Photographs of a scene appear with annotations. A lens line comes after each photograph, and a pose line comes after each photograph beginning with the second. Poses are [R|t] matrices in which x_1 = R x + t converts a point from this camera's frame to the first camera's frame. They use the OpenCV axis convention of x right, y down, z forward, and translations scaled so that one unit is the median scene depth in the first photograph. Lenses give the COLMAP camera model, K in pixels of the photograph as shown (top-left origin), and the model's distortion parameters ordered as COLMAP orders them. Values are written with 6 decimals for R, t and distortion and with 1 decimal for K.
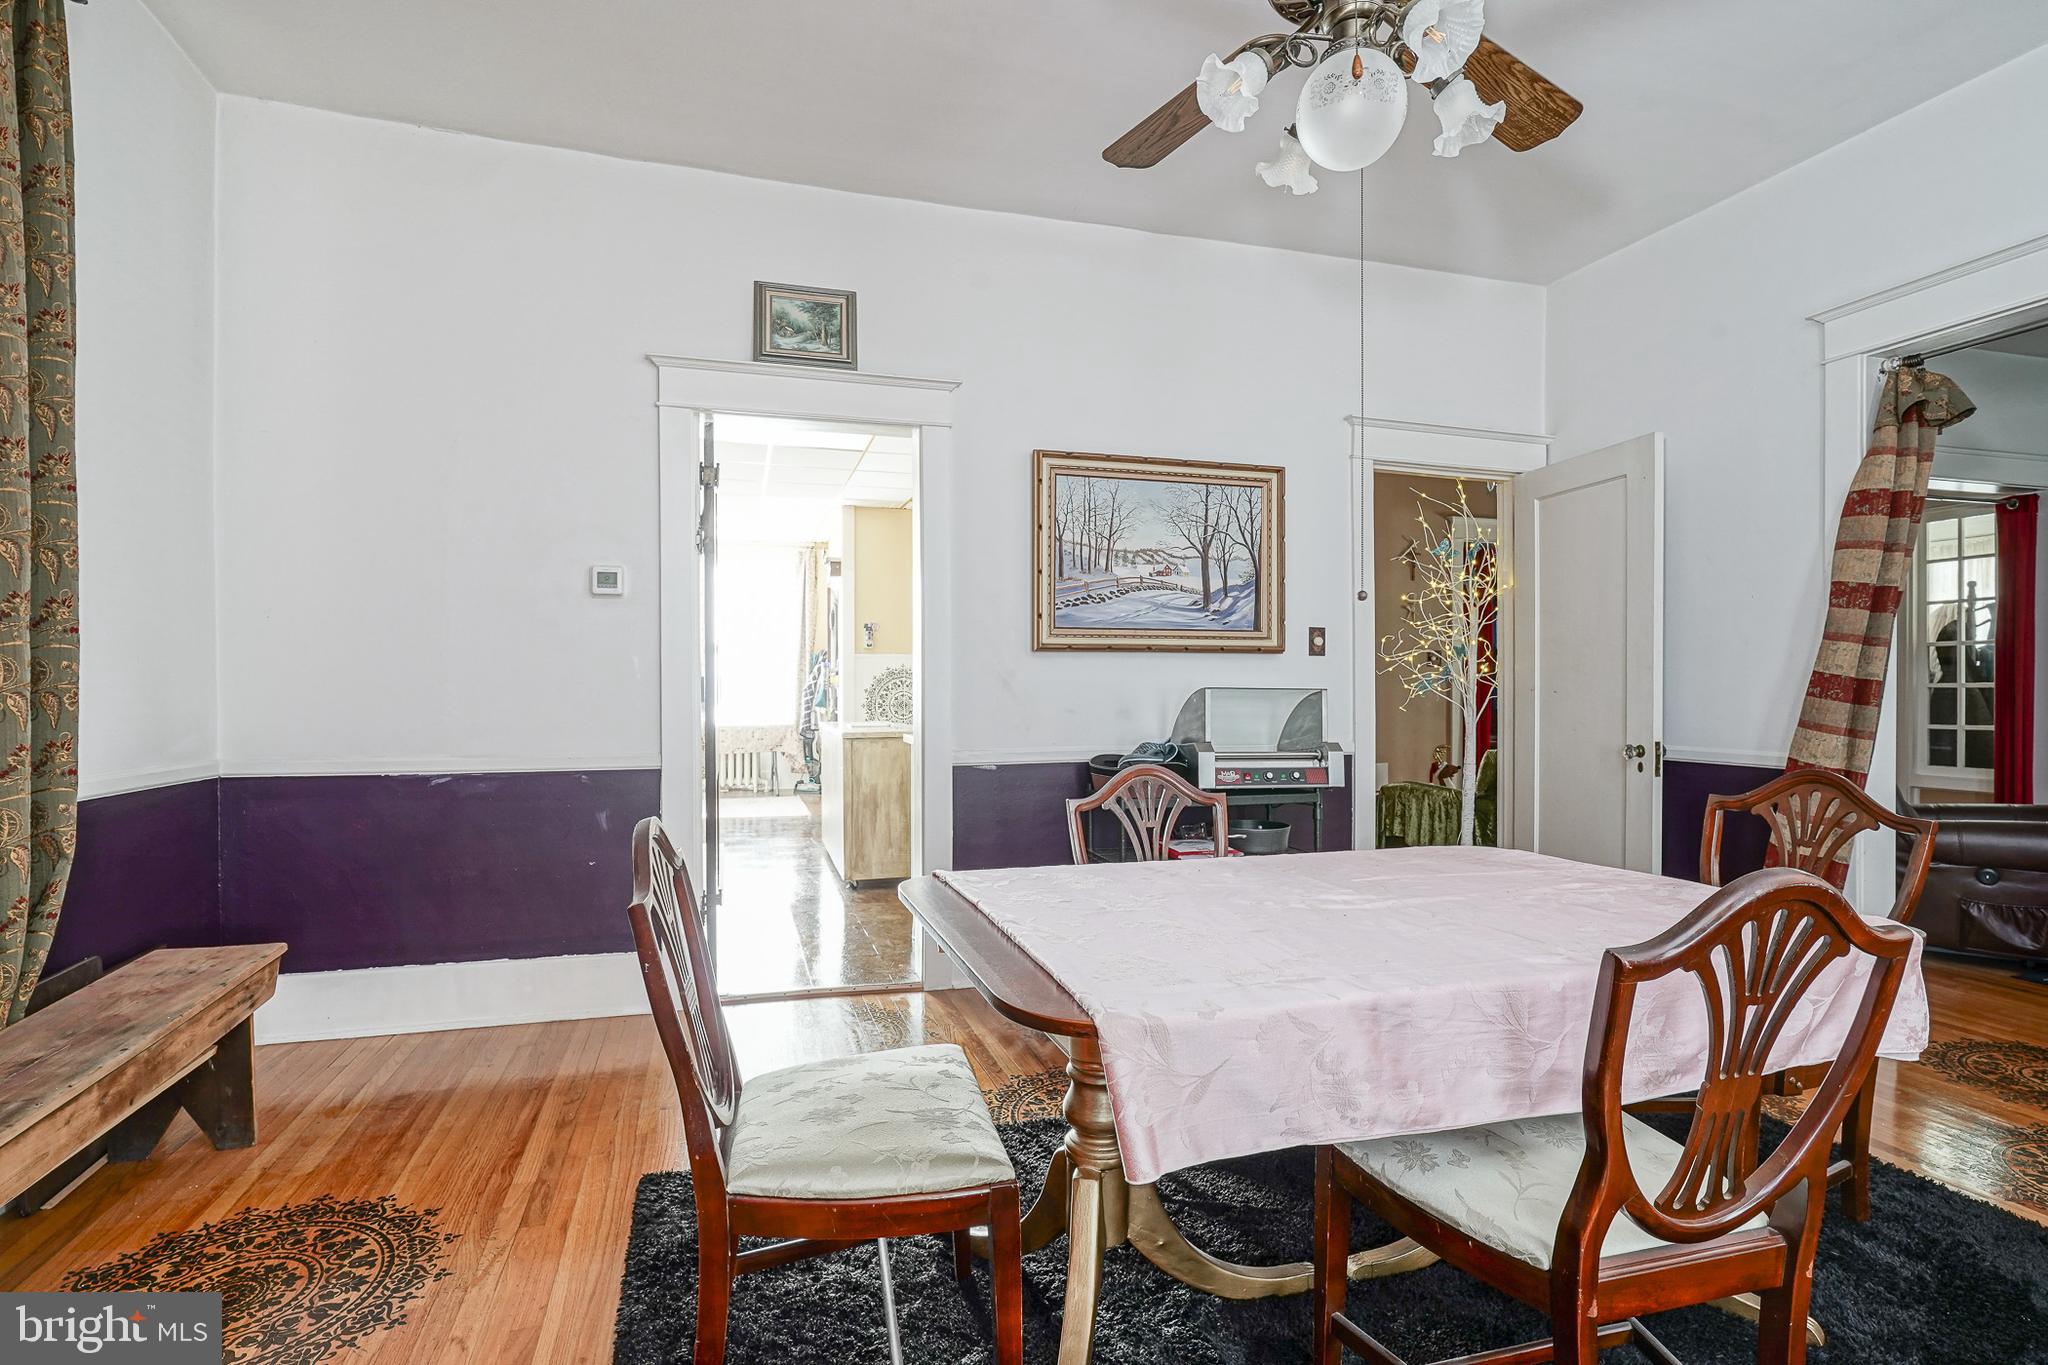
lens RADIAL K [[1061.4, 0, 1024.2], [0, 1061.4, 698.2], [0, 0, 1]] dist [0.024685, 0.005535]
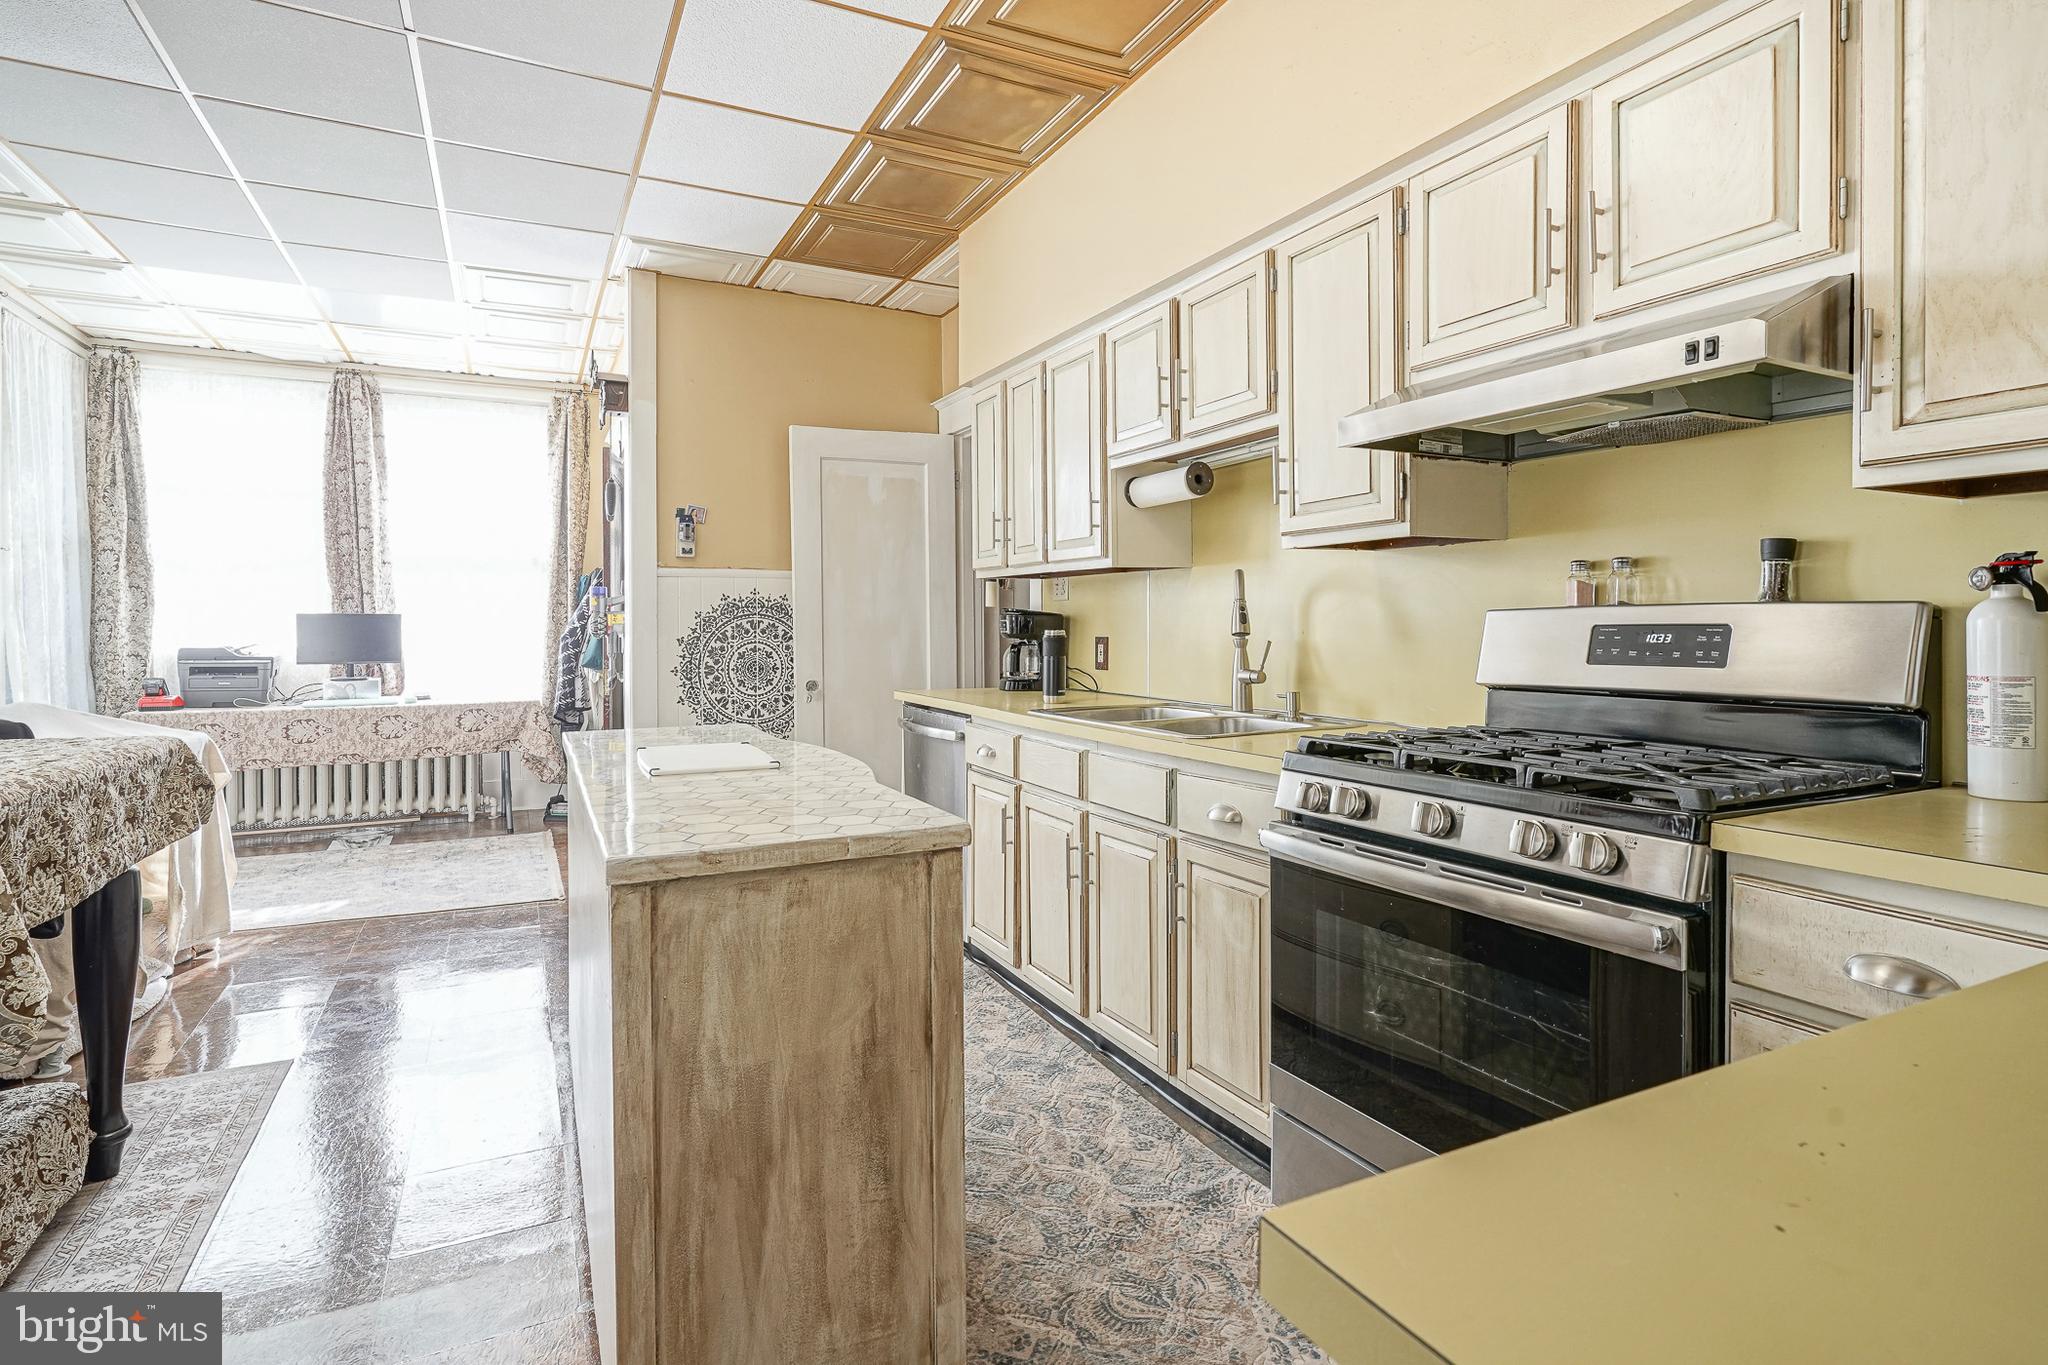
lens RADIAL K [[1061.4, 0, 1024.6], [0, 1061.4, 620.4], [0, 0, 1]] dist [0.024685, 0.005535]
pose [[0.984478, -0.004726, 0.175446, -0.068509], [0.006750, 0.999917, -0.010939, -0.008724], [-0.175380, 0.011953, 0.984428, 0.417872]]
